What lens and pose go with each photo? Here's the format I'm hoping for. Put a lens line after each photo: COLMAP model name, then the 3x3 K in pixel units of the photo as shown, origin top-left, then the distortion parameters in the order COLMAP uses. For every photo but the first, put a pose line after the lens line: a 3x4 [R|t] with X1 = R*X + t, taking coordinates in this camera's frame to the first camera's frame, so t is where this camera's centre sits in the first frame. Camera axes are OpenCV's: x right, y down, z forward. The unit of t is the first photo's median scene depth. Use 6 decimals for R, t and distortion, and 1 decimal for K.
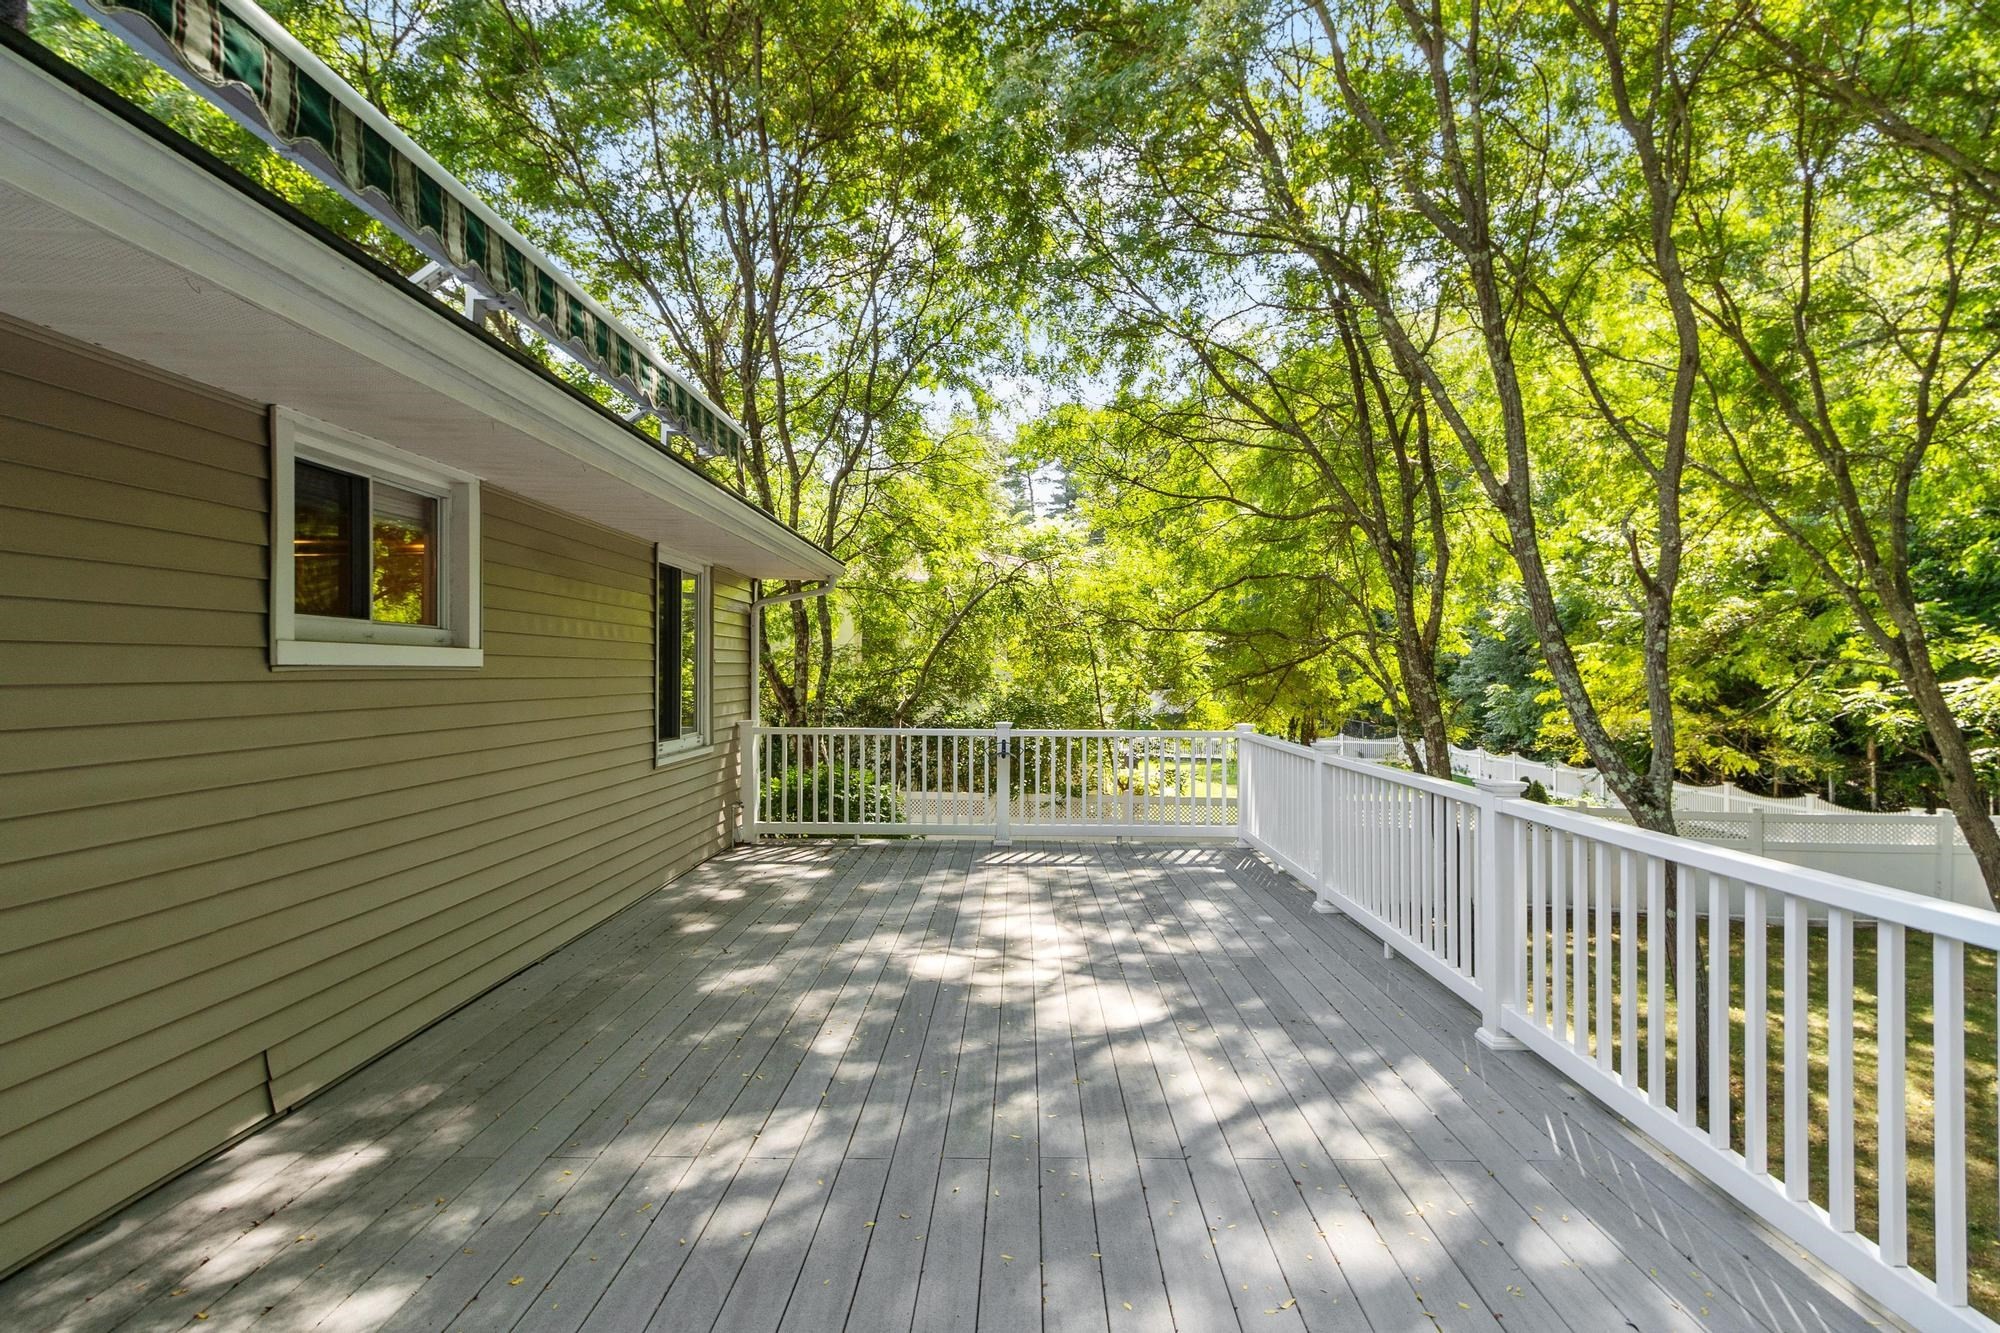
lens RADIAL K [[932.2, 0, 988.6], [0, 932.2, 663.9], [0, 0, 1]] dist [0.003177, -0.001813]
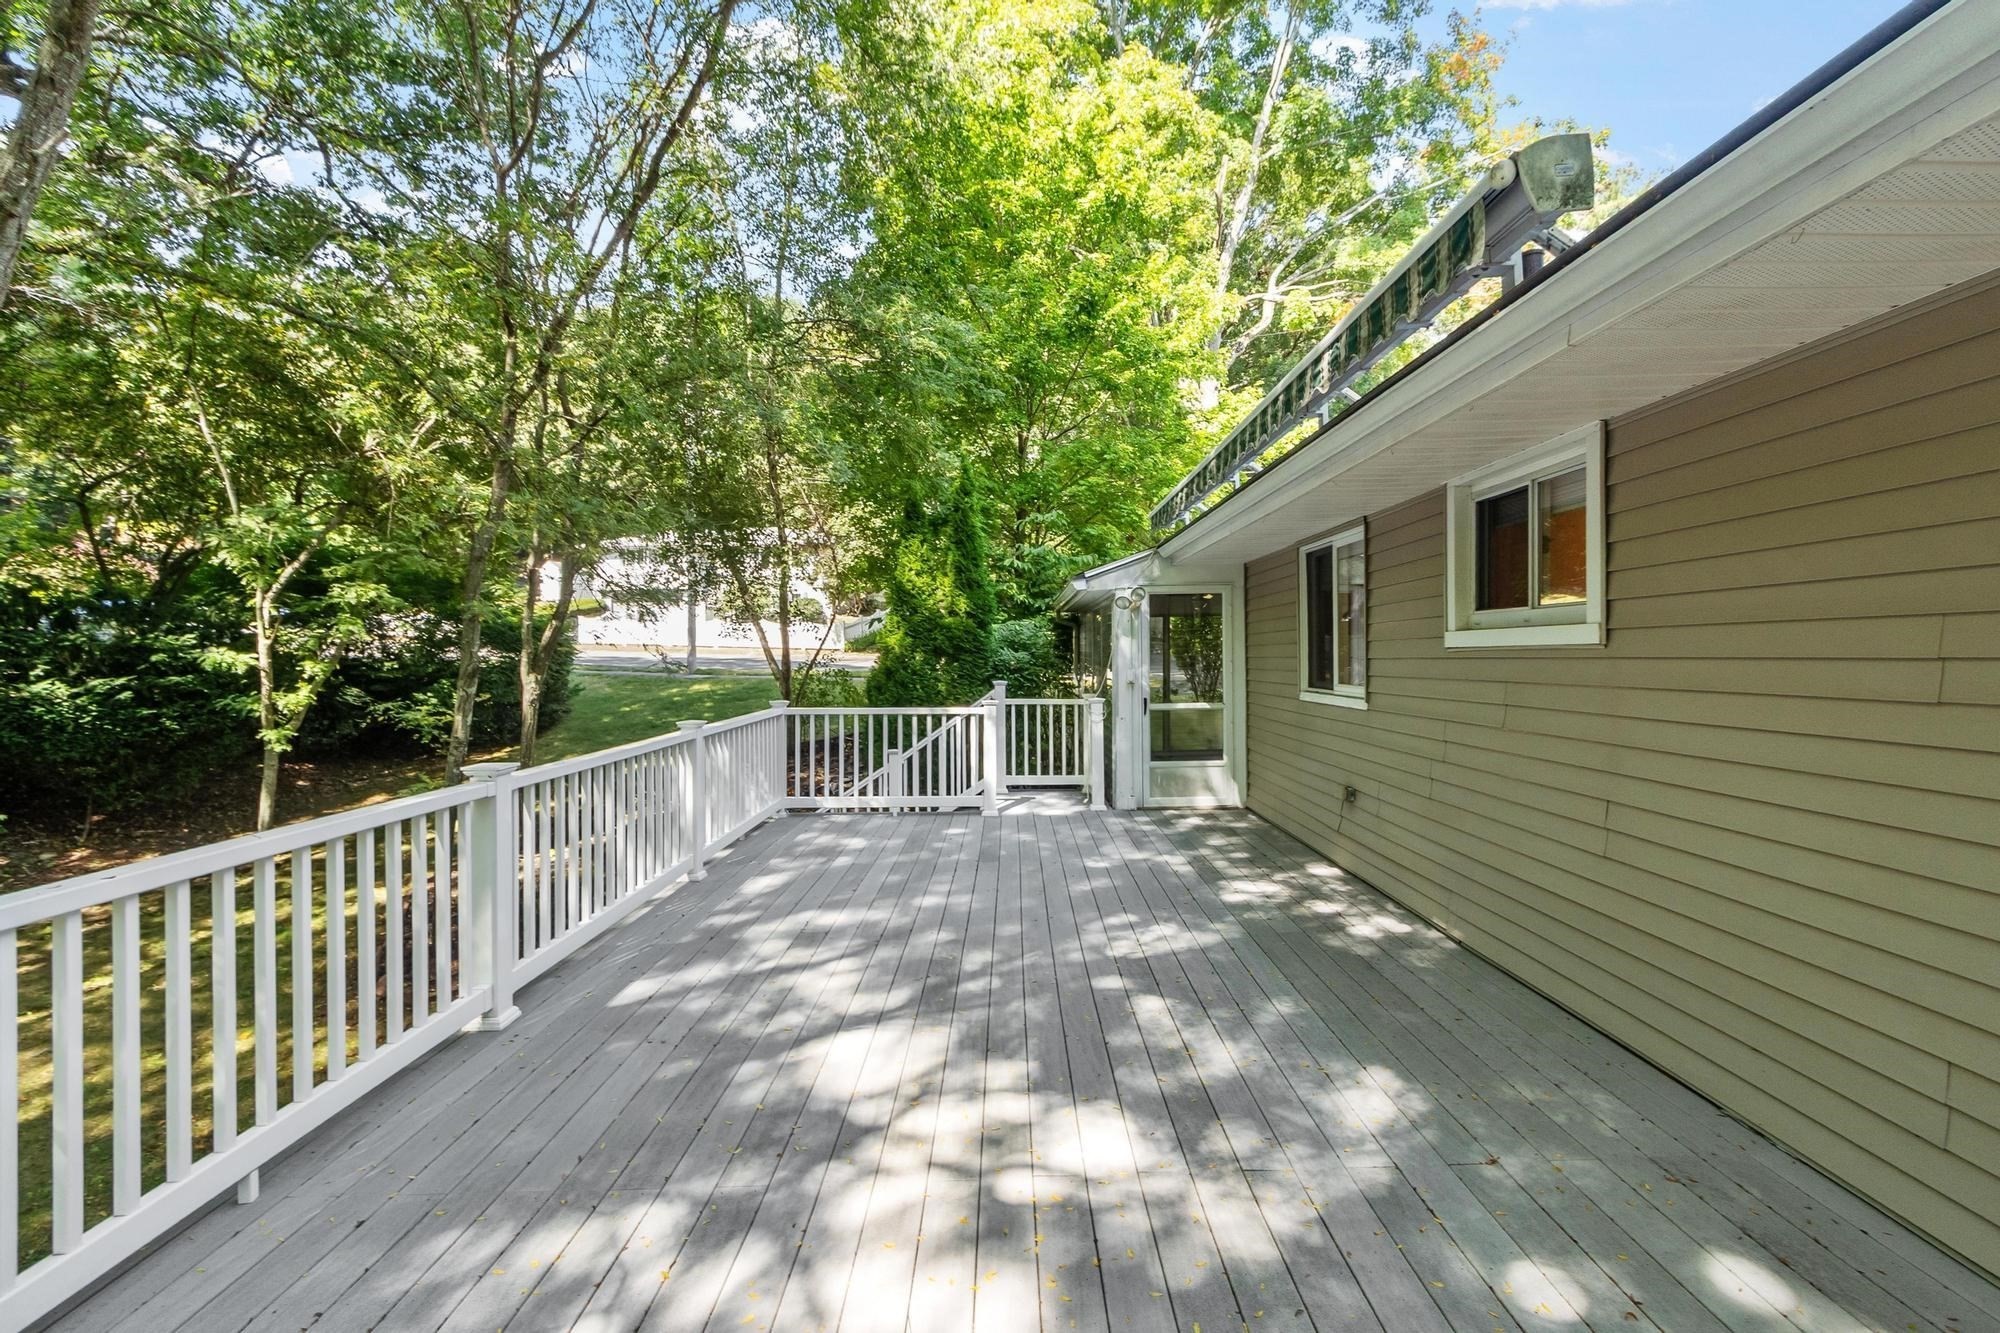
lens RADIAL K [[874.1, 0, 1014.7], [0, 874.1, 645.9], [0, 0, 1]] dist [-0.001268, 0.001069]
pose [[-0.998990, 0.004016, -0.044744, 0.028587], [0.004988, 0.999754, -0.021633, 0.022657], [0.044646, -0.021834, -0.998764, 2.064869]]
